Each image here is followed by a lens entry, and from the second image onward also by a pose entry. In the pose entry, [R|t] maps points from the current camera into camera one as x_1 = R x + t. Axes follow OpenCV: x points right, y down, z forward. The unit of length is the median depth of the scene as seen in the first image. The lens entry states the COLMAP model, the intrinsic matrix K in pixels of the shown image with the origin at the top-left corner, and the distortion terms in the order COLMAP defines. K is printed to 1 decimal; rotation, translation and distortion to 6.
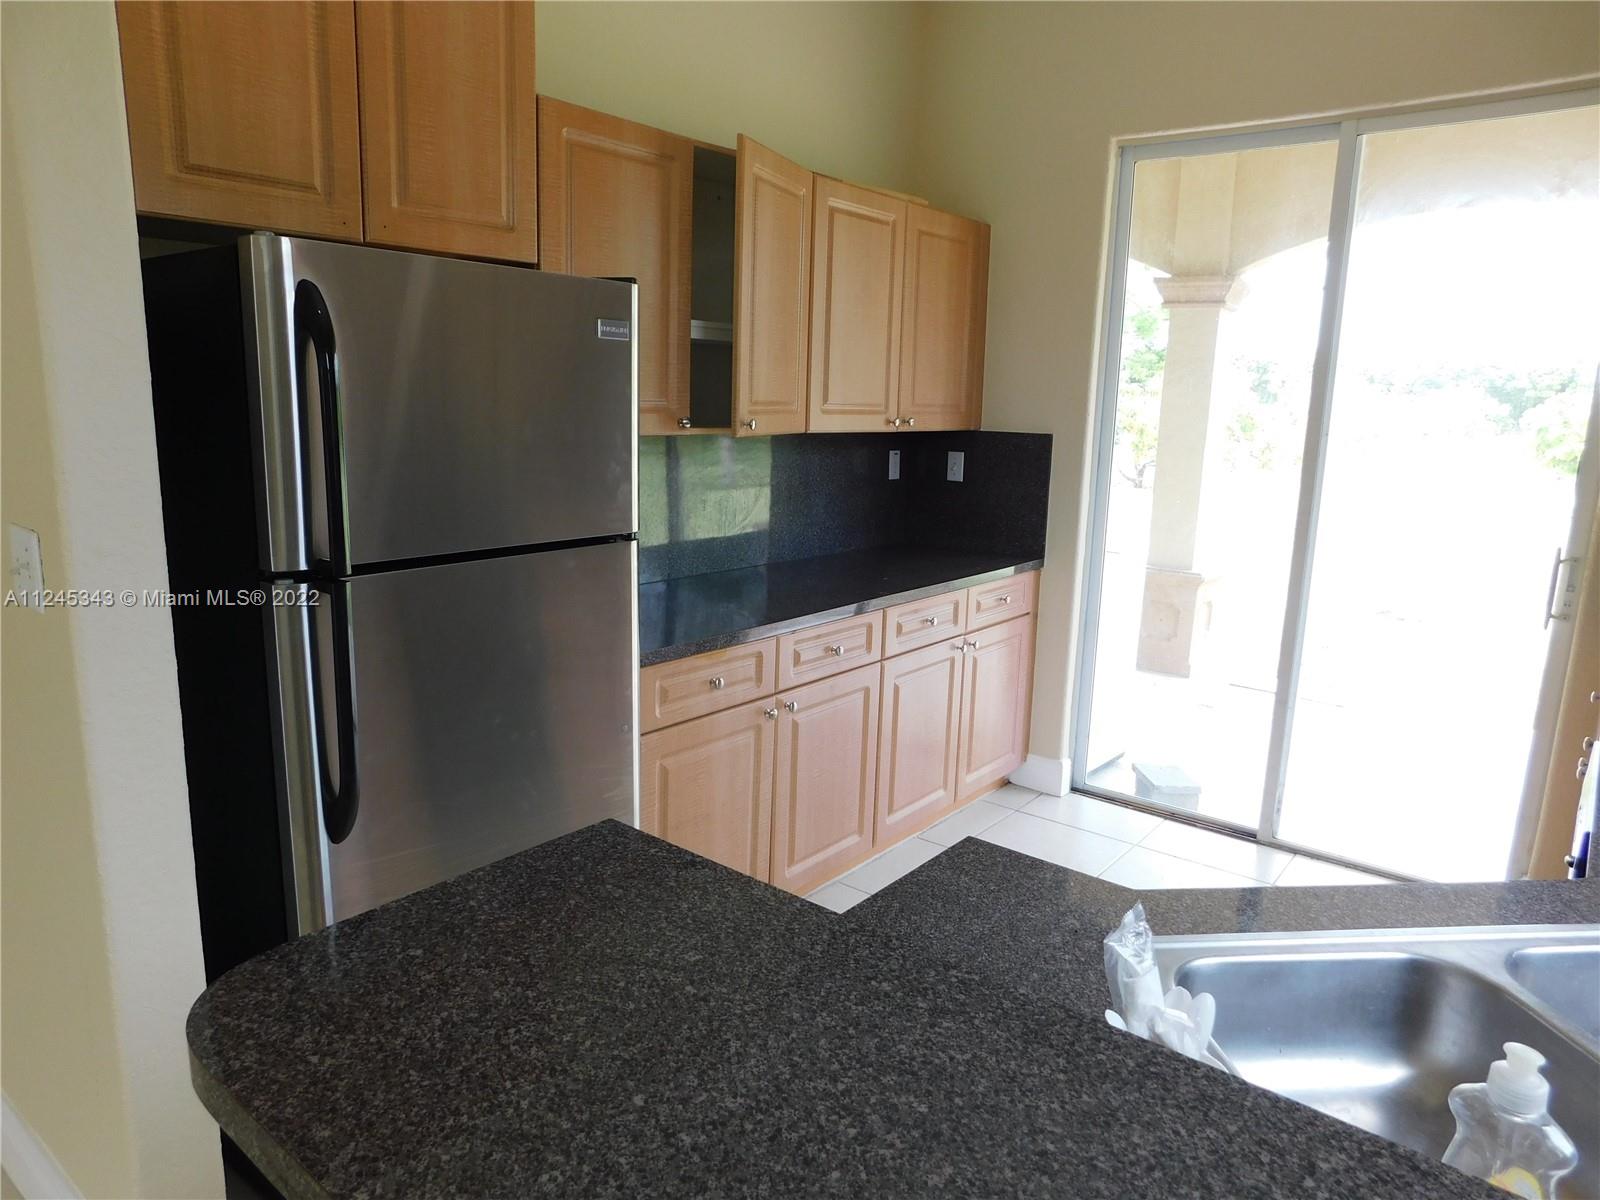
lens RADIAL K [[1063.7, 0, 795.6], [0, 1063.7, 597.1], [0, 0, 1]] dist [-0.062144, 0.054943]
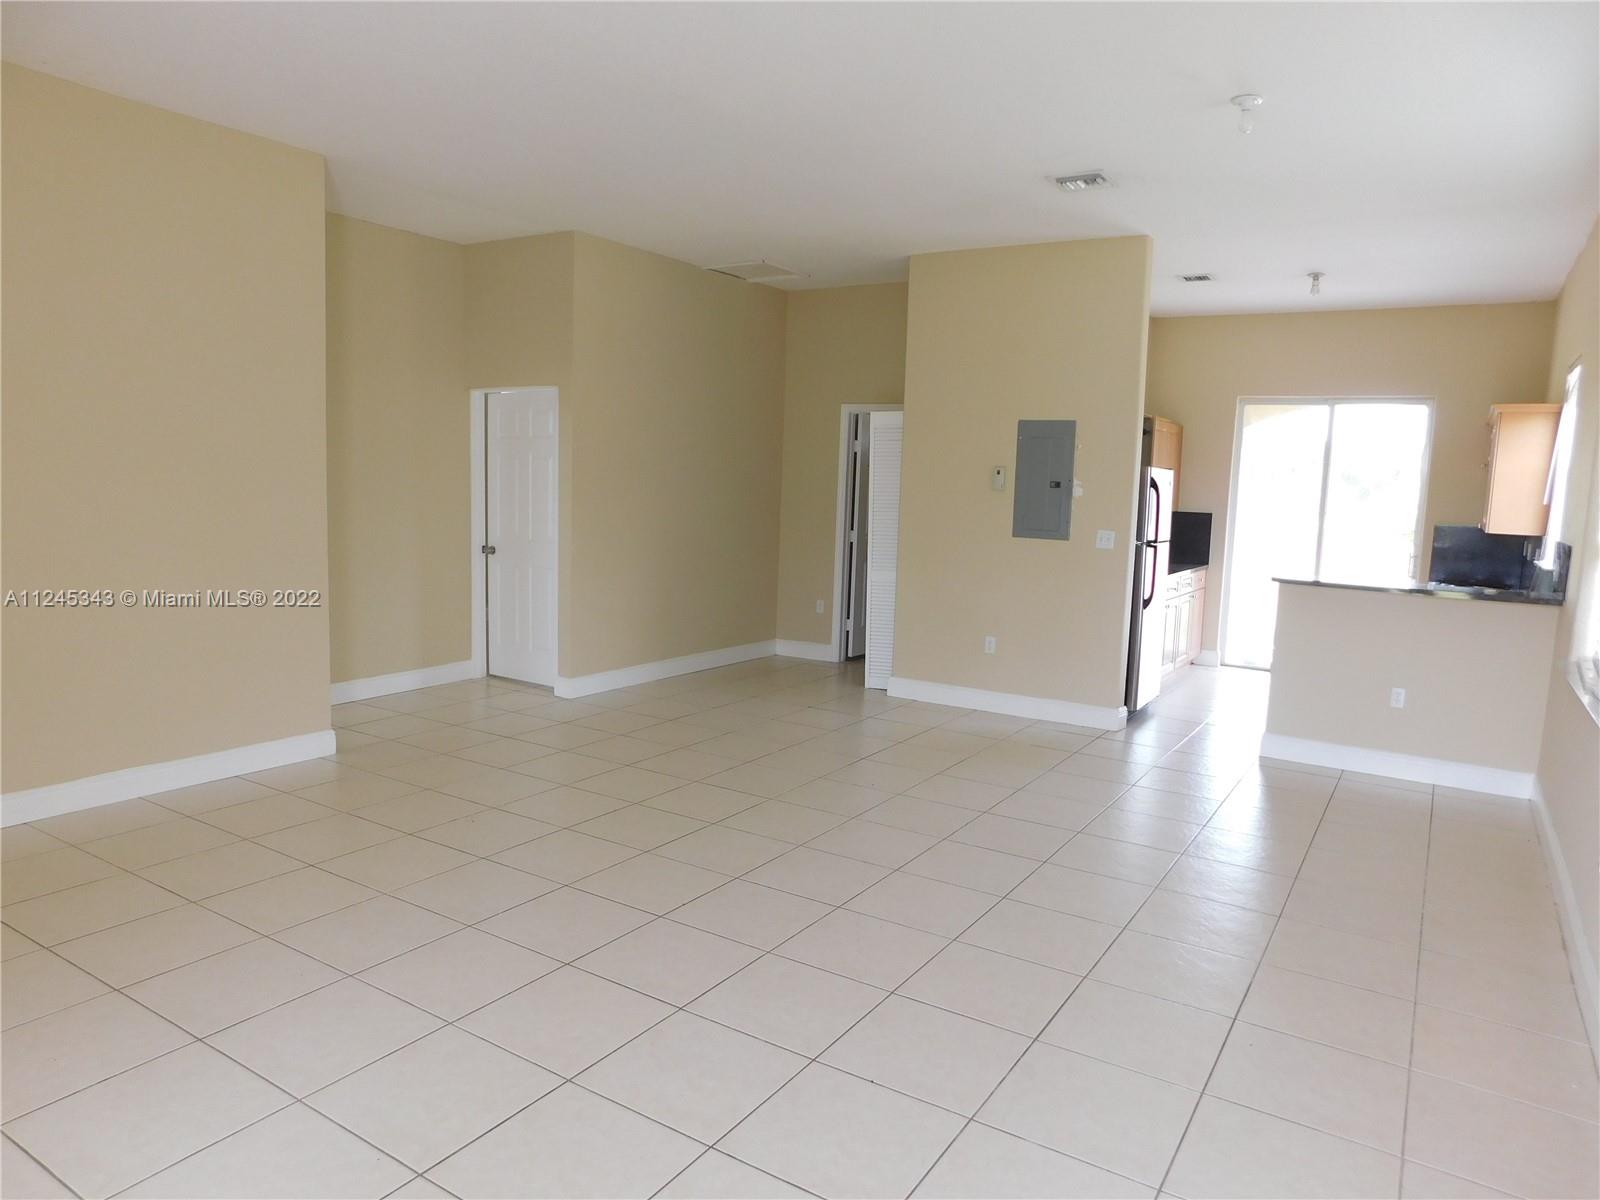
lens RADIAL K [[1063.7, 0, 797.2], [0, 1063.7, 607.2], [0, 0, 1]] dist [-0.062144, 0.054943]
pose [[0.994092, -0.006187, 0.108365, -1.941315], [0.015379, 0.996331, -0.084190, 0.503505], [-0.107446, 0.085359, 0.990540, -2.551673]]
